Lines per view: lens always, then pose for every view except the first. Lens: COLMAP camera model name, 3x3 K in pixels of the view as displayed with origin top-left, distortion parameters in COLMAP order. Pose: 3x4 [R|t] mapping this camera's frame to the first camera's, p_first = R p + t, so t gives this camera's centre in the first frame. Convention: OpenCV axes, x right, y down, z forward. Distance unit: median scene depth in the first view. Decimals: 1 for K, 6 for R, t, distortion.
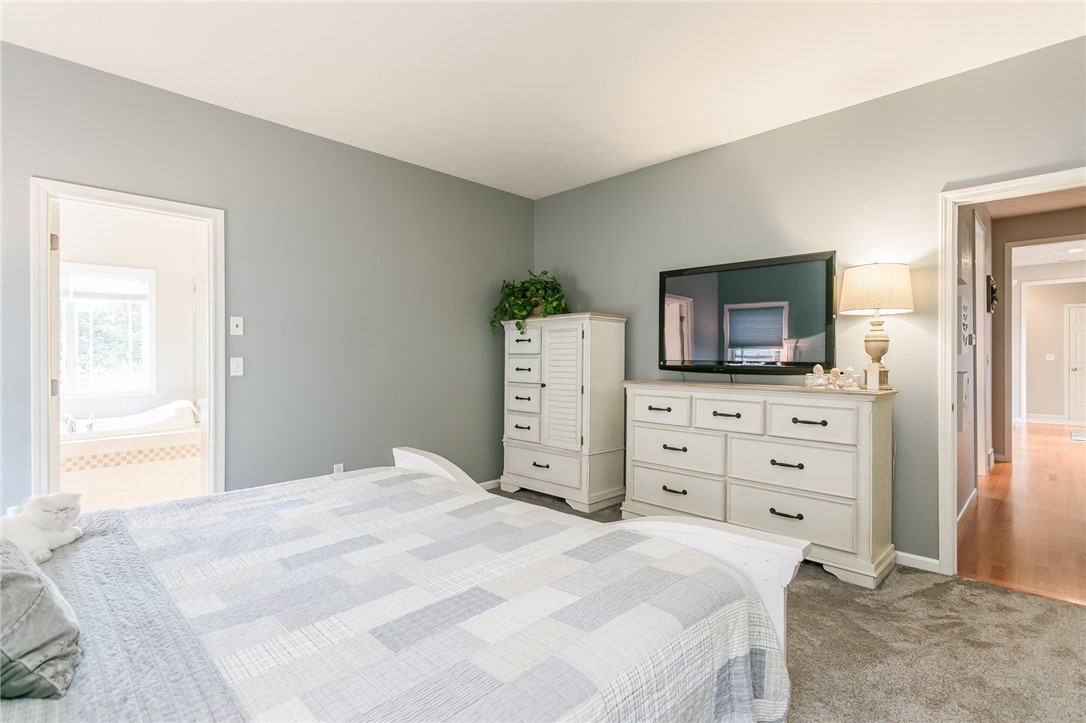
lens RADIAL K [[513.3, 0, 540.2], [0, 513.3, 362.5], [0, 0, 1]] dist [-0.000194, 0.000689]
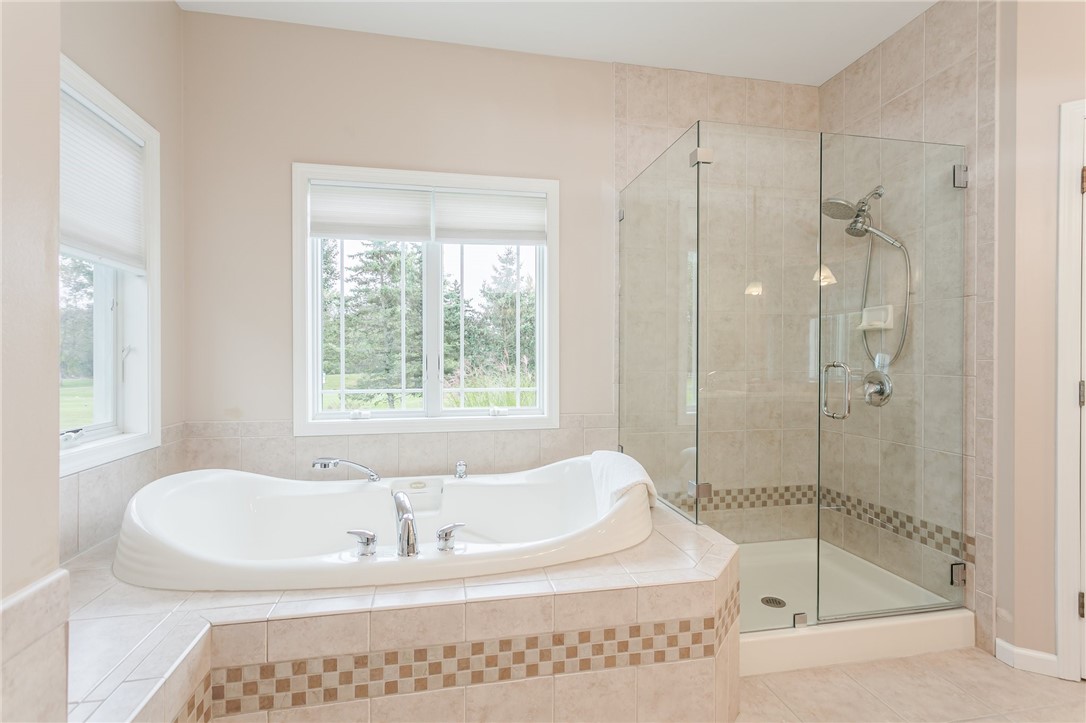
lens RADIAL K [[503.6, 0, 543.0], [0, 503.6, 361.5], [0, 0, 1]] dist [0.001452, 0.000440]
pose [[0.830543, 0.005166, -0.556931, -0.607827], [-0.007431, 0.999971, -0.001807, -0.003011], [0.556905, 0.005639, 0.830557, 0.725244]]
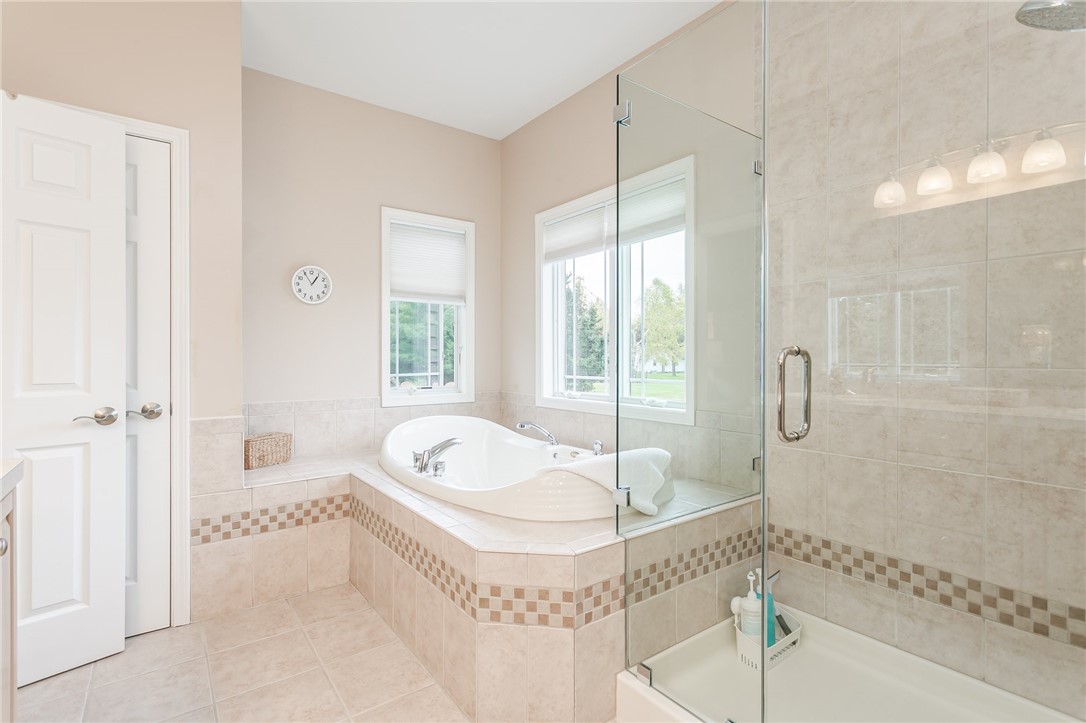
lens RADIAL K [[516.6, 0, 541.3], [0, 516.6, 353.2], [0, 0, 1]] dist [0.003648, 0.001141]
pose [[-0.142337, -0.002094, -0.989816, -0.330566], [-0.006798, 0.999976, -0.001138, -0.001460], [0.989795, 0.006567, -0.142348, 1.174708]]
